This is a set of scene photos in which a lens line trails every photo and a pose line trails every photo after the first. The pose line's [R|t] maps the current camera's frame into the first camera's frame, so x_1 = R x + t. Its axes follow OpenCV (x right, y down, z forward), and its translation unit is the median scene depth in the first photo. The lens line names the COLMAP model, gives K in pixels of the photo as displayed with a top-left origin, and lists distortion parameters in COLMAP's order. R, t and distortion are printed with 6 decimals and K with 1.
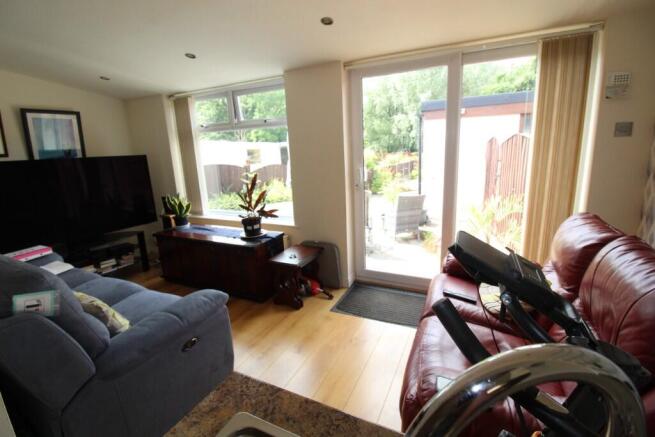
lens RADIAL K [[303.8, 0, 325.1], [0, 303.8, 214.9], [0, 0, 1]] dist [-0.001193, -0.006349]
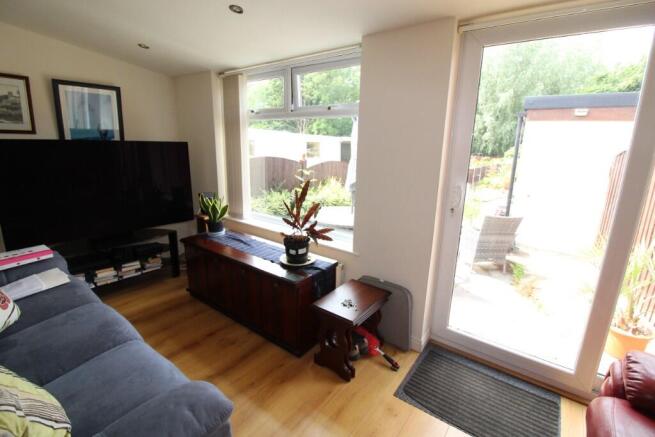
lens RADIAL K [[303.8, 0, 324.7], [0, 303.8, 217.9], [0, 0, 1]] dist [-0.001193, -0.006349]
pose [[0.979298, 0.109719, -0.170109, -0.047561], [-0.105539, 0.993852, 0.033452, -0.060343], [0.172734, -0.014806, 0.984857, 0.243099]]
